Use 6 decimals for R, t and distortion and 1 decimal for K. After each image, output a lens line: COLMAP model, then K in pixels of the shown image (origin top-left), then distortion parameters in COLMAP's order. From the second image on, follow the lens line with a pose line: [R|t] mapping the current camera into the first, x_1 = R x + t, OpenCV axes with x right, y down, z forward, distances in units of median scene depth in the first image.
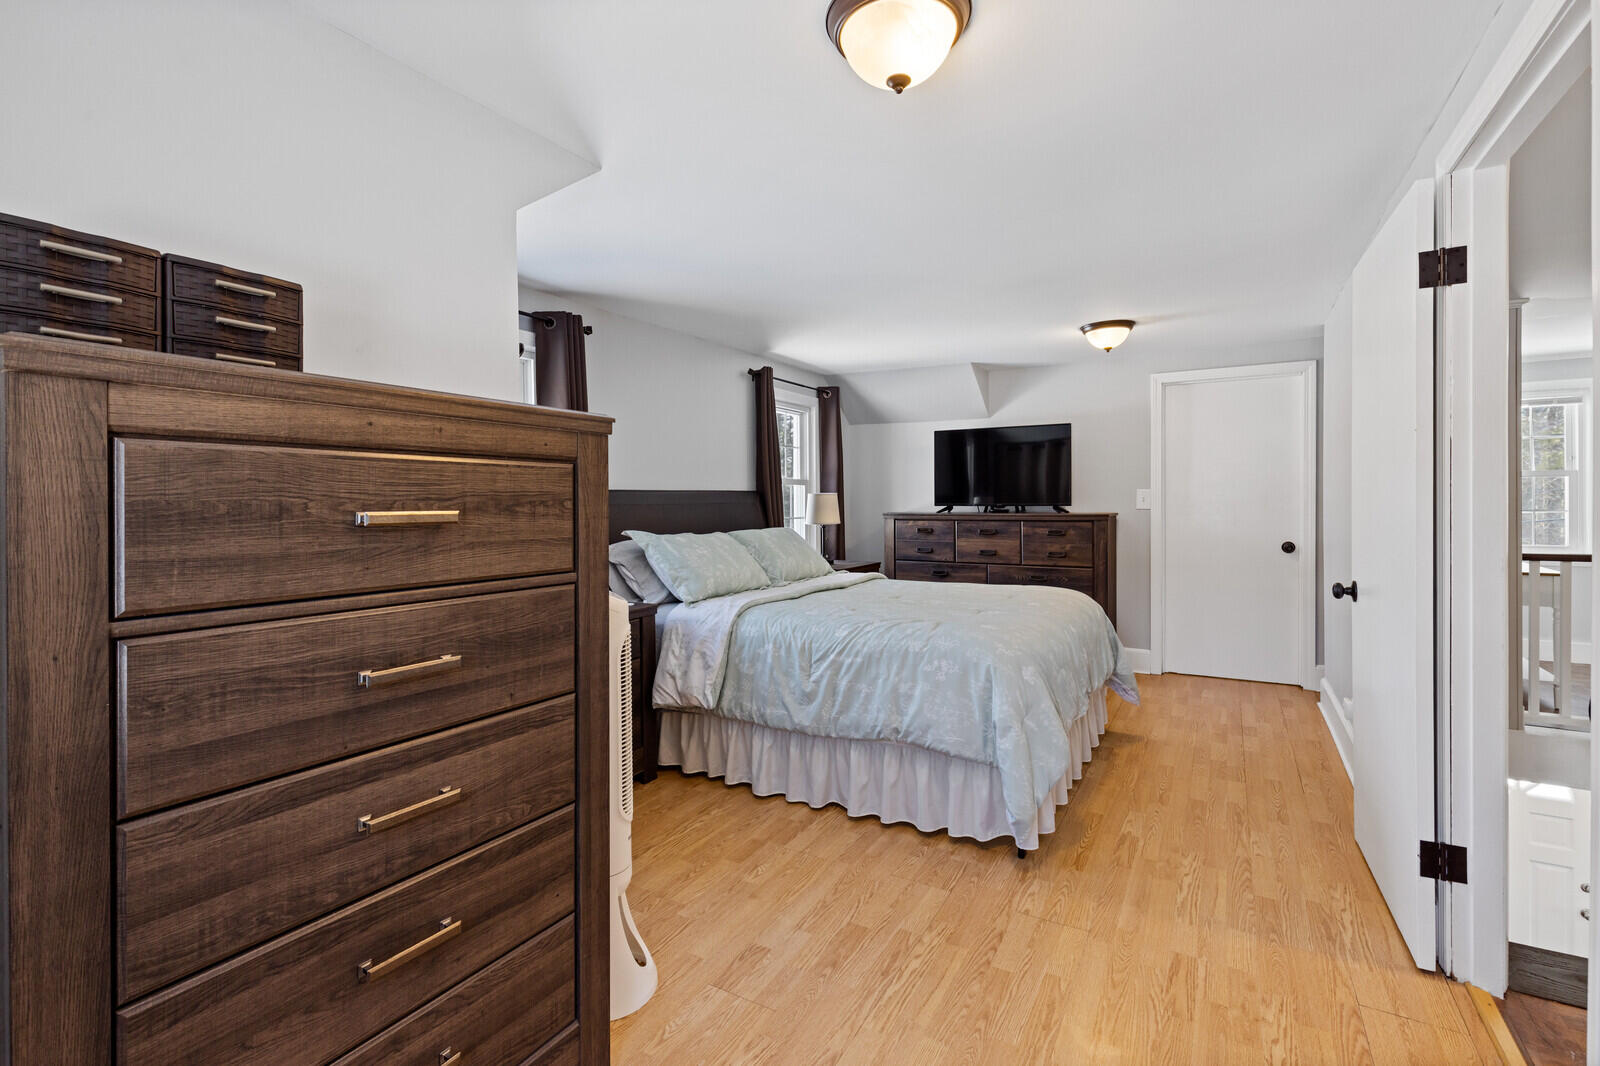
lens RADIAL K [[748.3, 0, 798.0], [0, 748.3, 529.7], [0, 0, 1]] dist [0.003700, 0.000173]
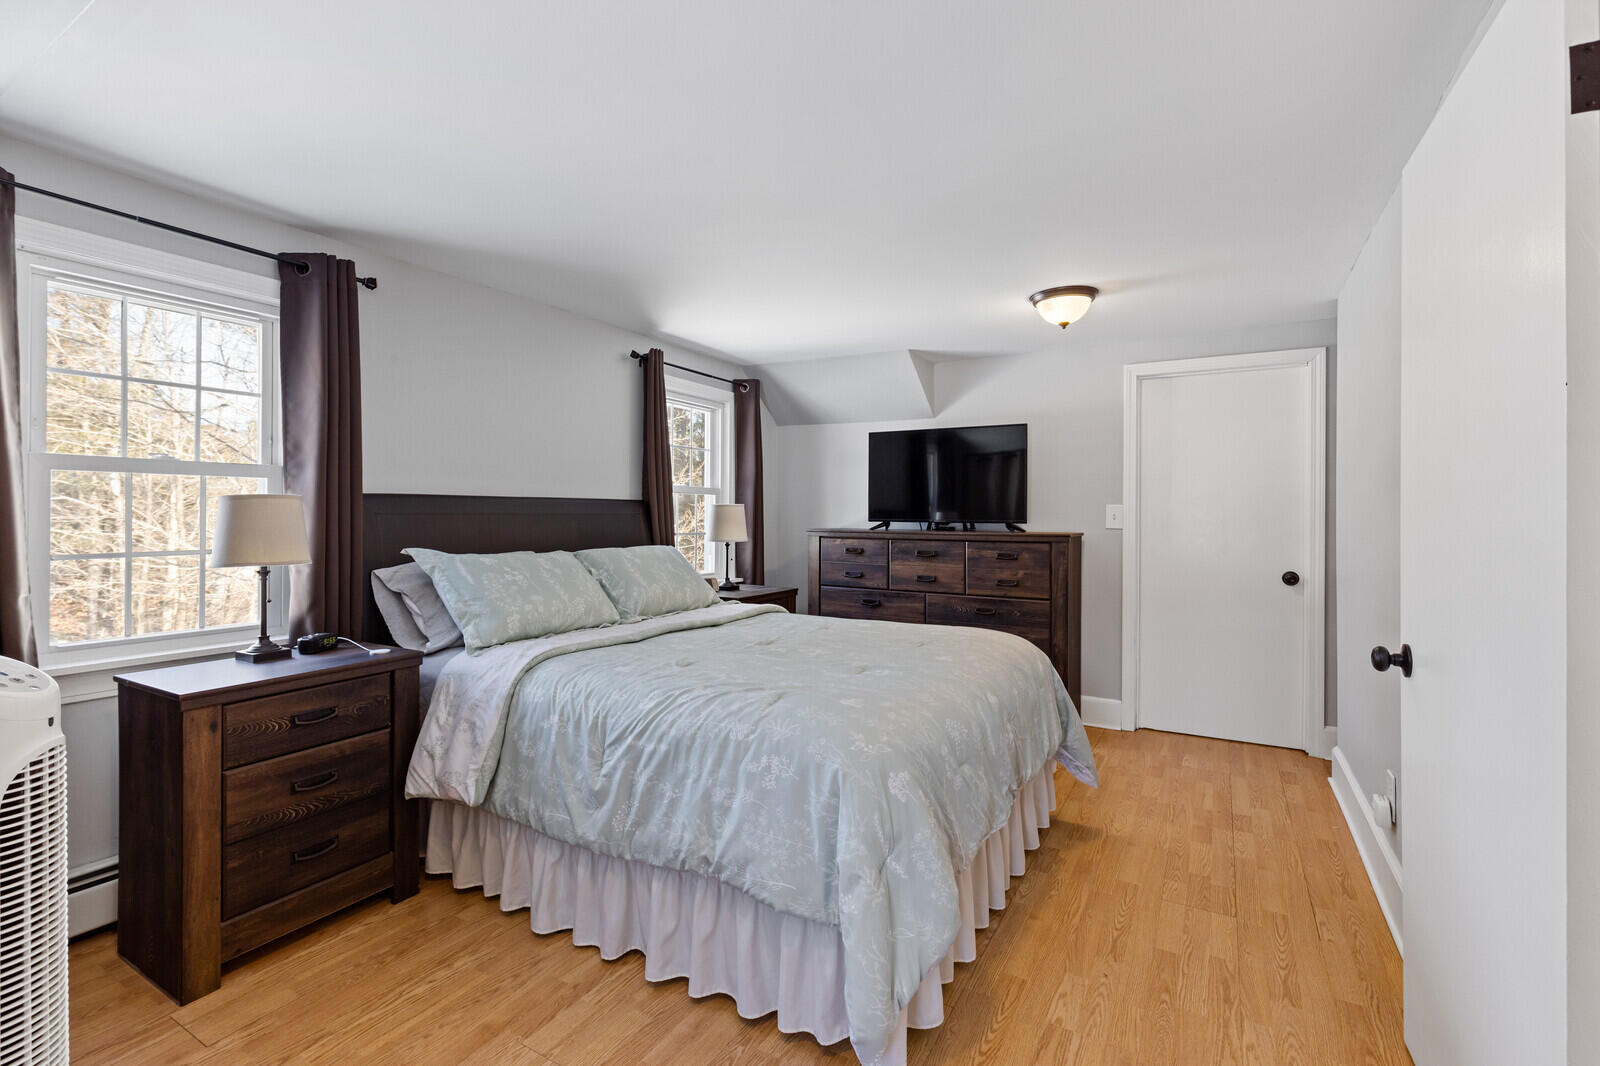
lens RADIAL K [[725.2, 0, 800.0], [0, 725.2, 533.0], [0, 0, 1]] dist [-0.001462, -0.000128]
pose [[0.999899, 0.013446, -0.004515, 0.170968], [-0.013511, 0.999802, -0.014637, -0.009068], [0.004317, 0.014697, 0.999883, 0.288423]]
